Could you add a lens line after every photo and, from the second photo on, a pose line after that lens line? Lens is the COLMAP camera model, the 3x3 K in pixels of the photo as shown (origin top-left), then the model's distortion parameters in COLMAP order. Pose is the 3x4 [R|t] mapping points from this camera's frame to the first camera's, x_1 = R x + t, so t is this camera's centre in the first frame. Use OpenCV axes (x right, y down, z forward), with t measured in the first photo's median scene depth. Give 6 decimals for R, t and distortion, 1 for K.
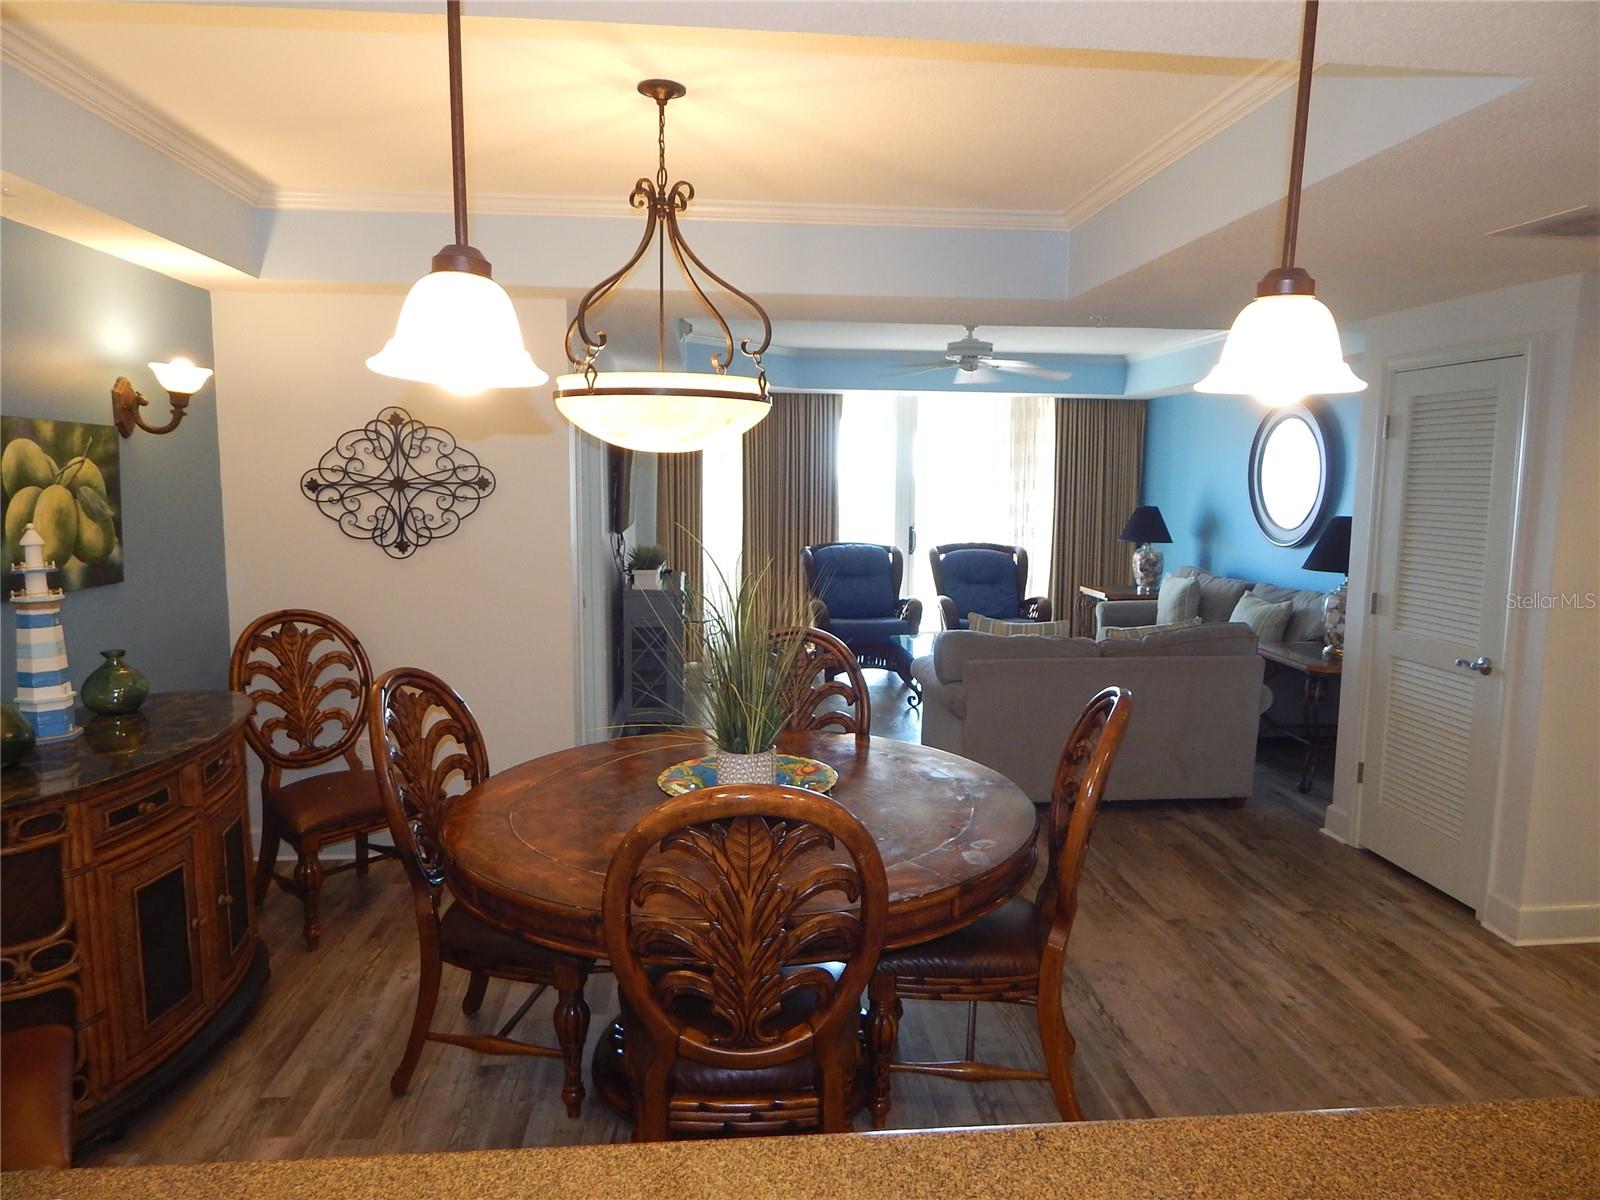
lens RADIAL K [[1061.1, 0, 800.0], [0, 1061.1, 600.0], [0, 0, 1]] dist [-0.003637, -0.004282]
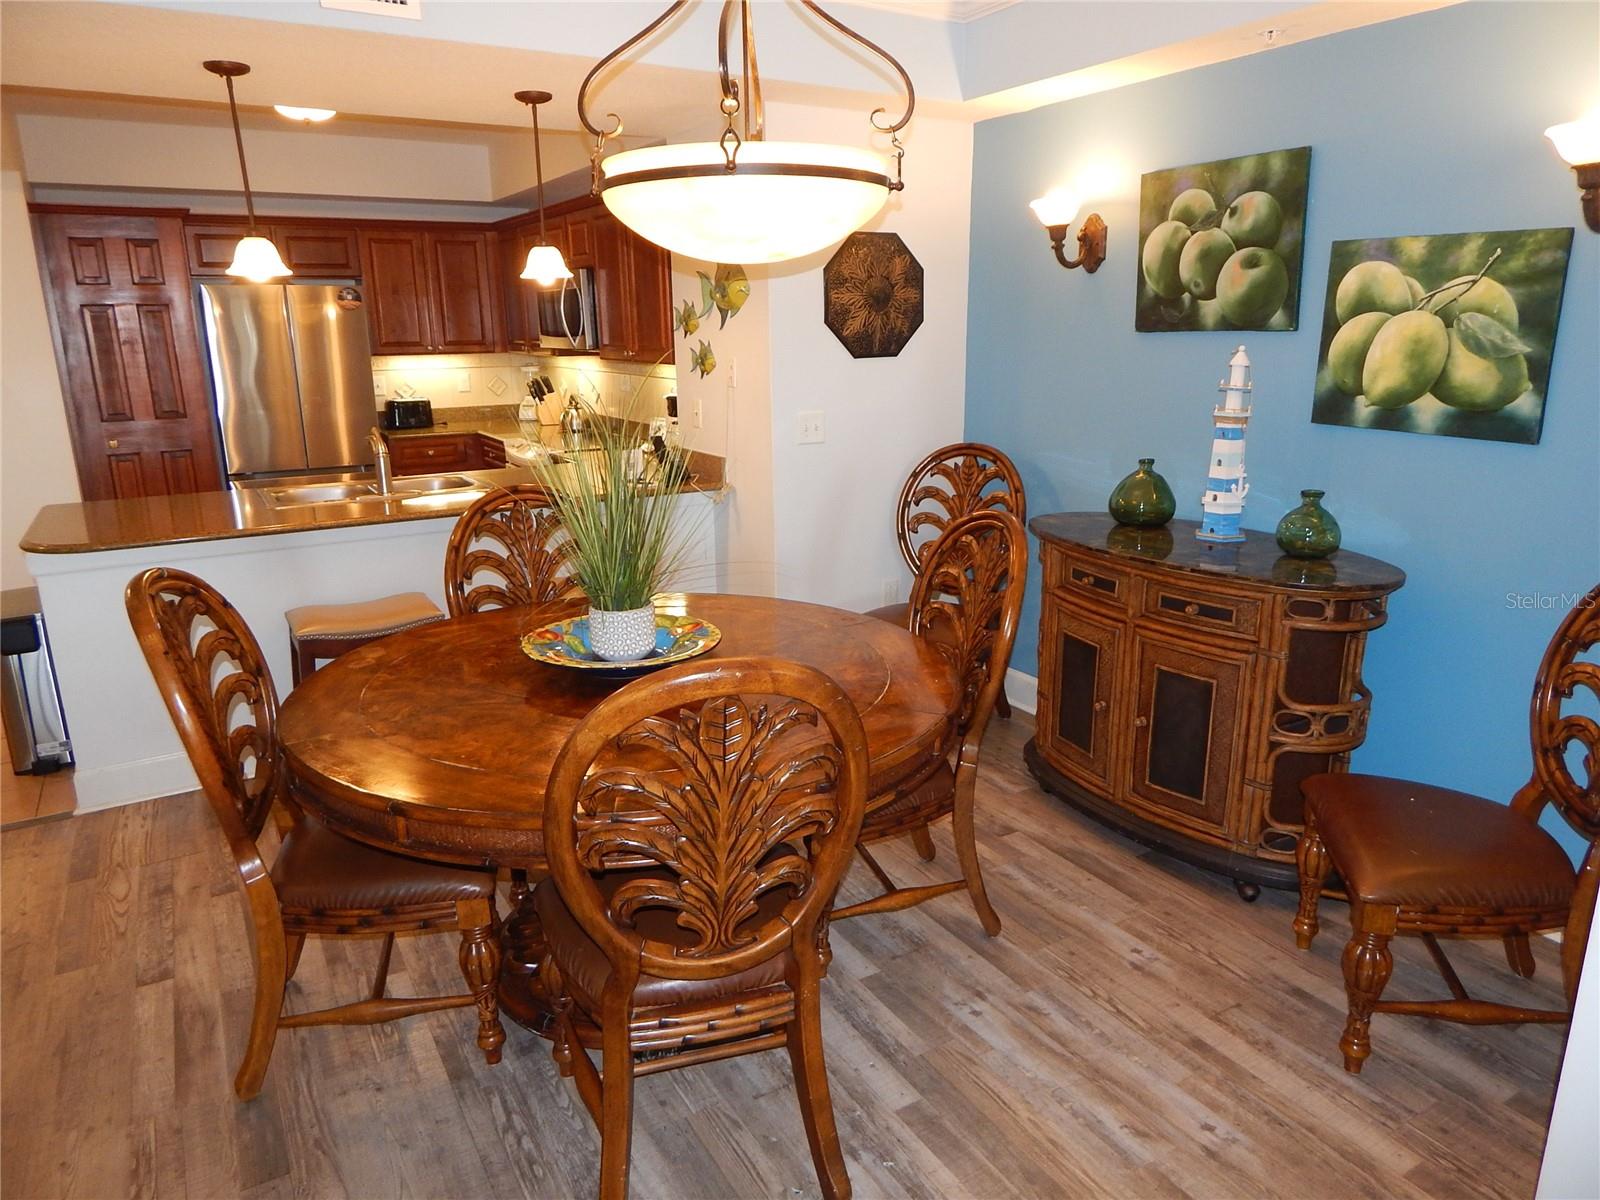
lens RADIAL K [[1038.5, 0, 800.0], [0, 1038.5, 600.0], [0, 0, 1]] dist [-0.009236, -0.001863]
pose [[-0.898616, 0.113095, -0.423908, 0.121306], [-0.050618, 0.933028, 0.356226, -0.121652], [0.435806, 0.341568, -0.832709, 1.163311]]
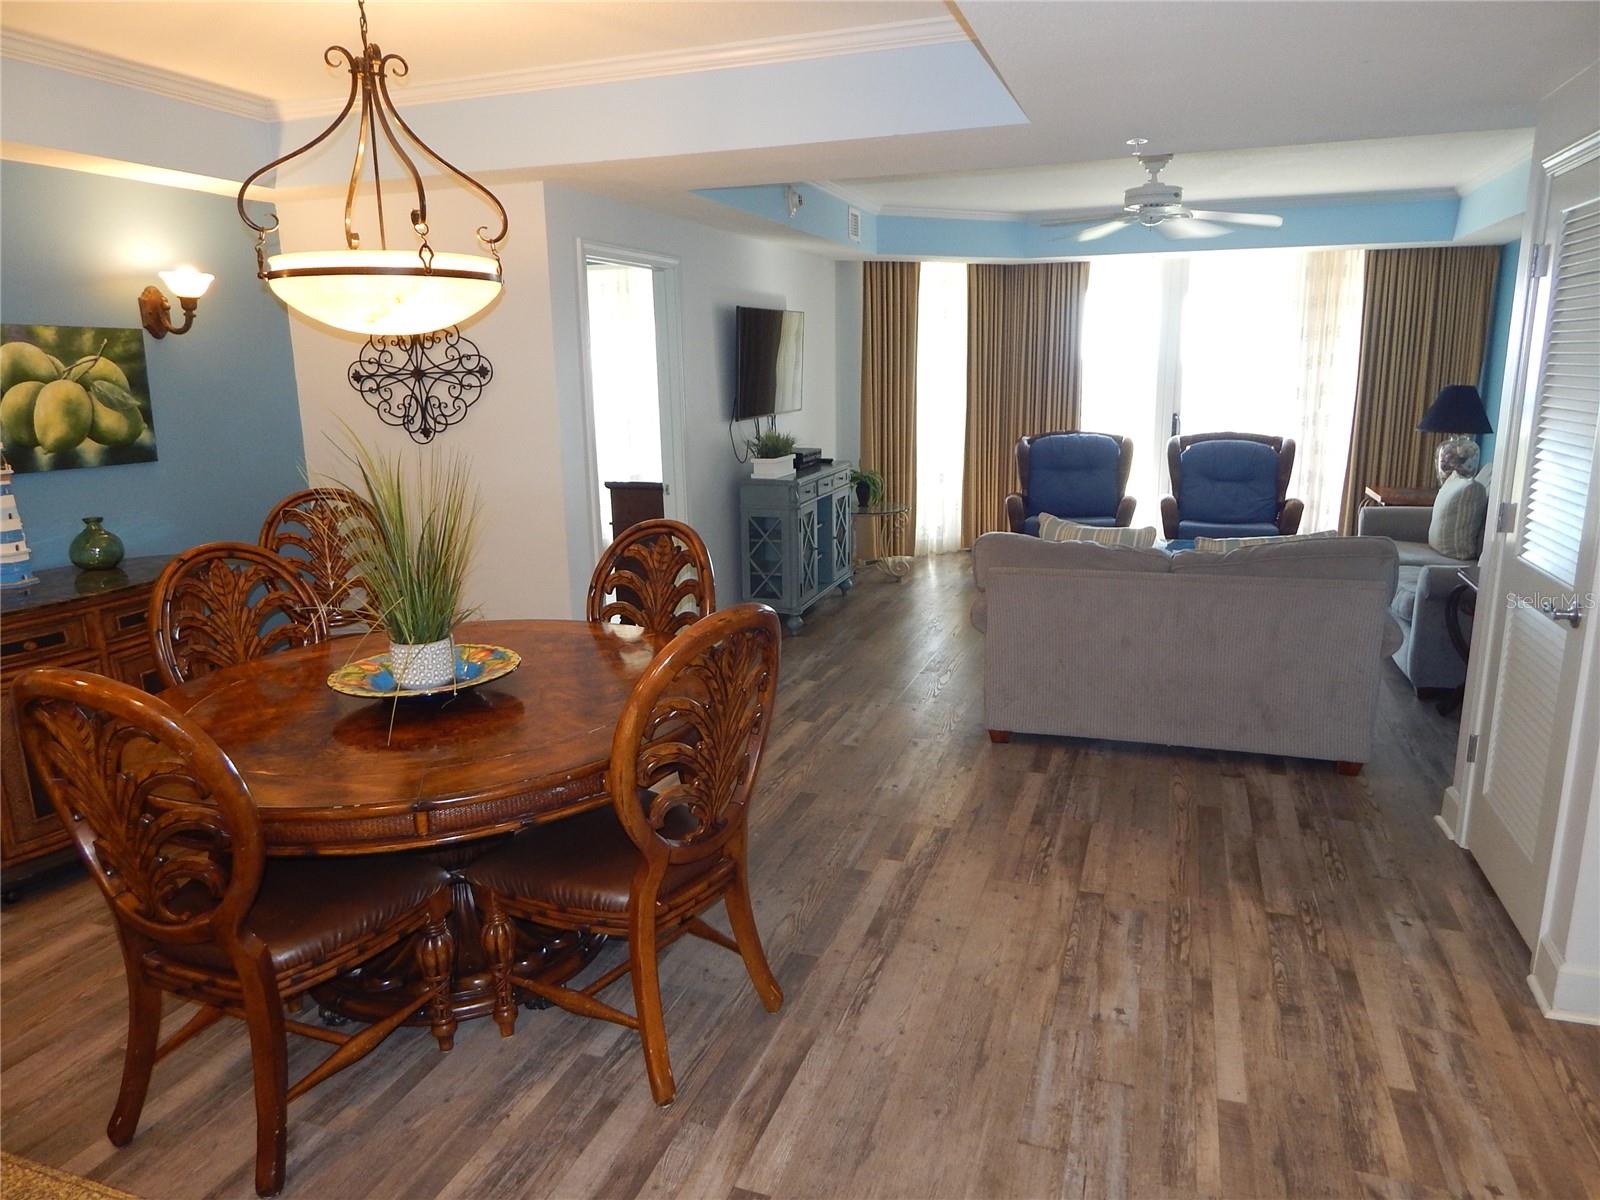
lens RADIAL K [[1061.1, 0, 800.0], [0, 1061.1, 600.0], [0, 0, 1]] dist [-0.003637, -0.004282]
pose [[0.909659, 0.067888, -0.409770, 0.431274], [-0.025449, 0.993808, 0.108154, -0.007414], [0.414575, -0.087955, 0.905754, 0.165440]]
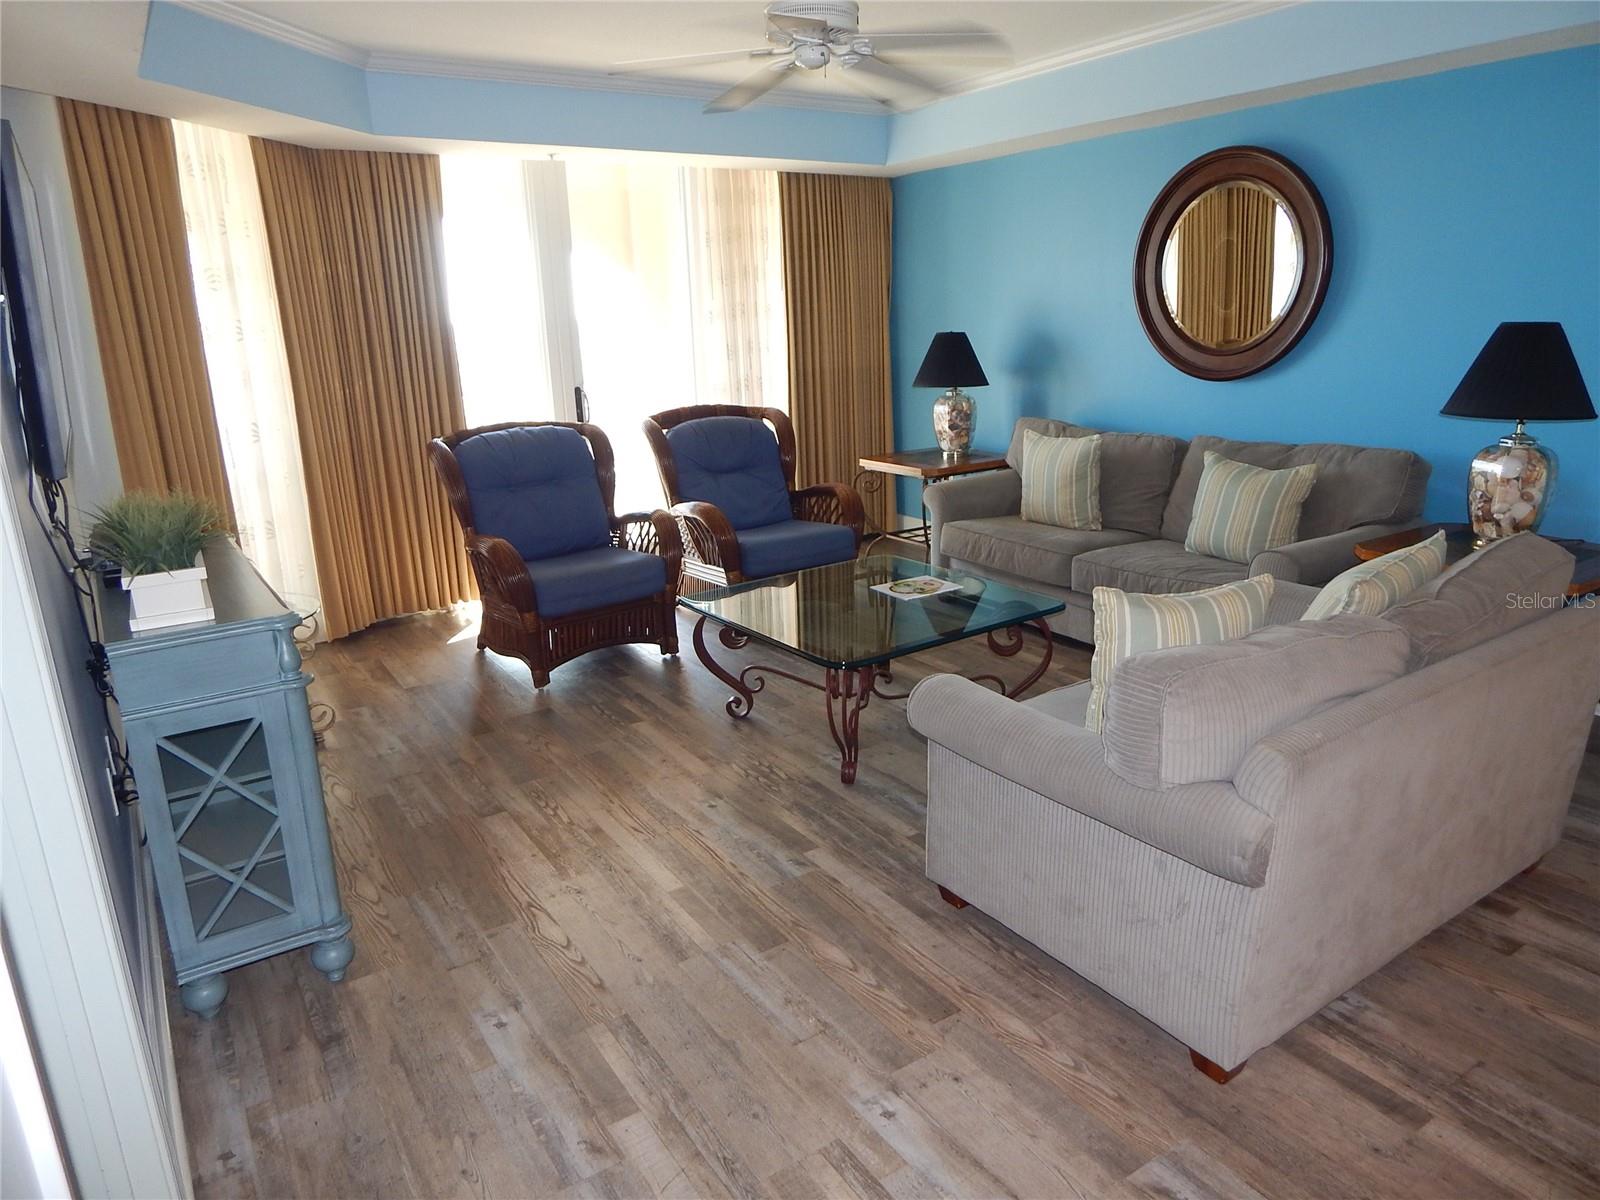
lens RADIAL K [[1052.4, 0, 800.0], [0, 1052.4, 600.0], [0, 0, 1]] dist [-0.014014, -0.002550]
pose [[0.879304, -0.160690, 0.448334, -0.174095], [0.094734, 0.981563, 0.166009, -0.082240], [-0.466744, -0.103500, 0.878315, 0.869903]]
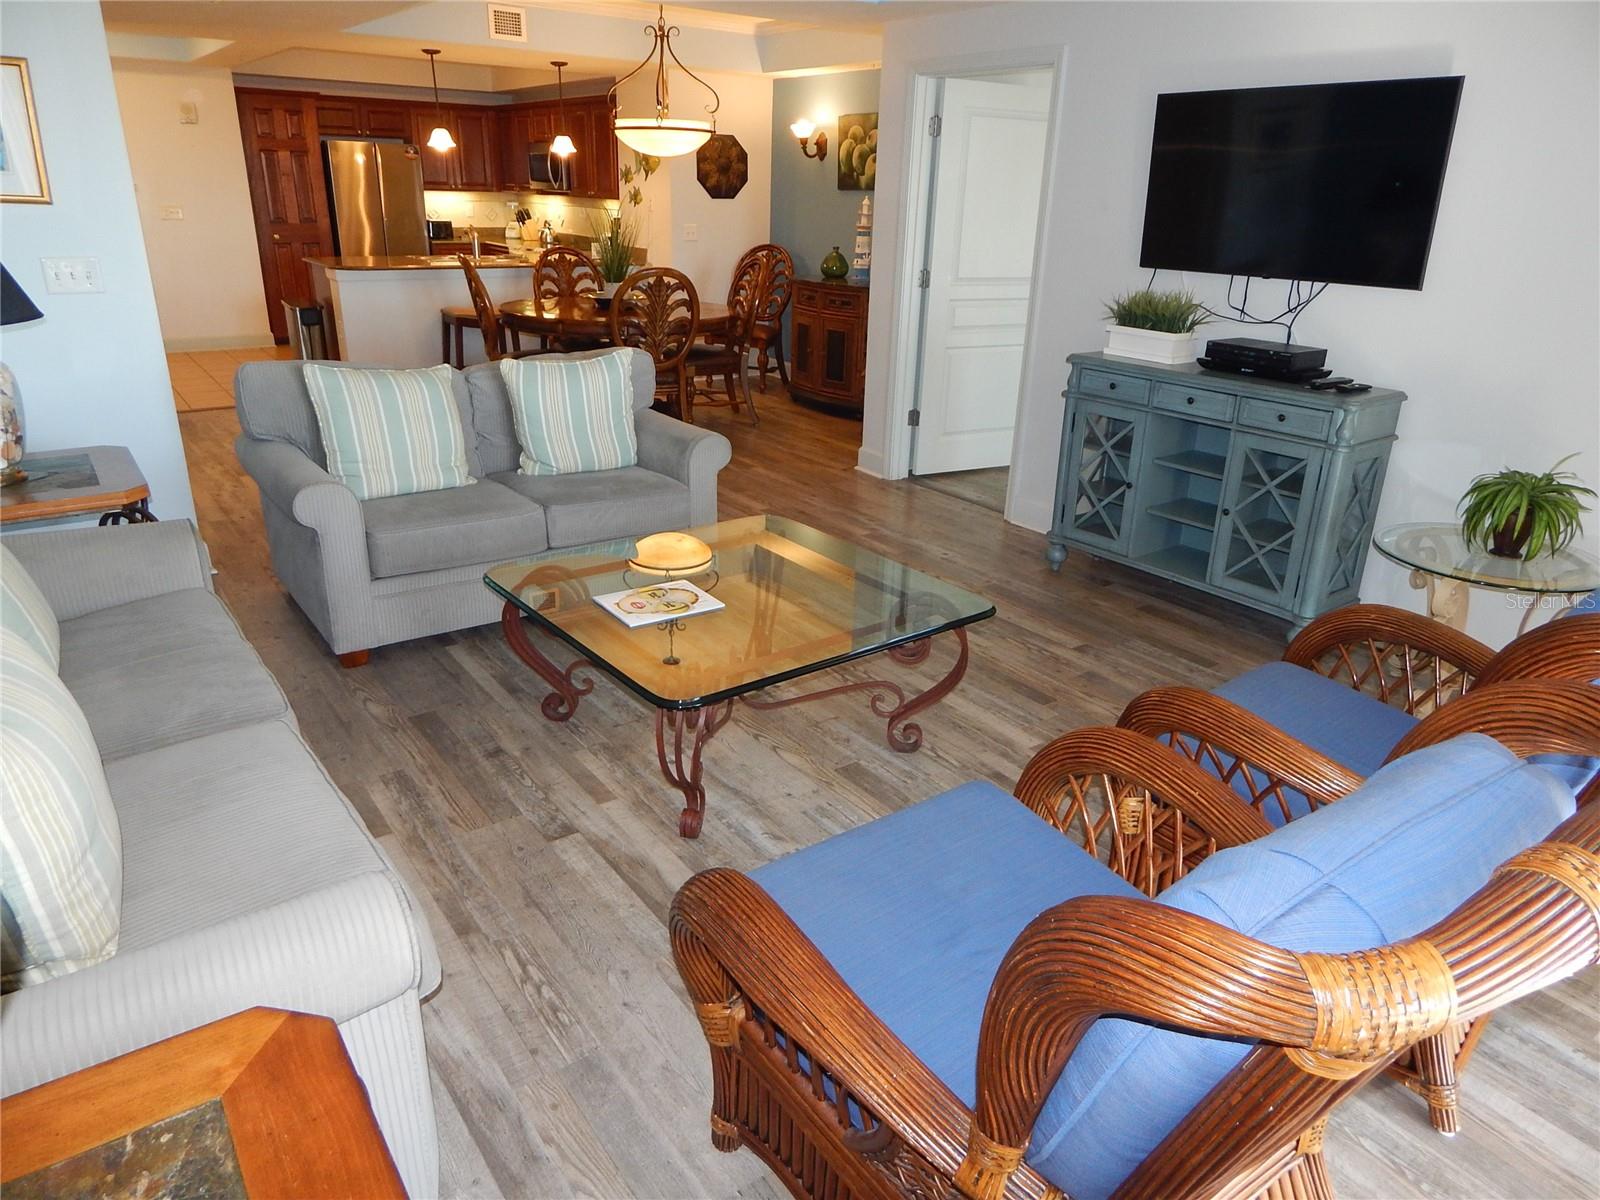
lens RADIAL K [[1061.1, 0, 800.0], [0, 1061.1, 600.0], [0, 0, 1]] dist [-0.003637, -0.004282]
pose [[-0.856095, 0.154954, -0.493043, 0.594524], [-0.098976, 0.887181, 0.450682, -0.233848], [0.507253, 0.434626, -0.744174, 2.188795]]
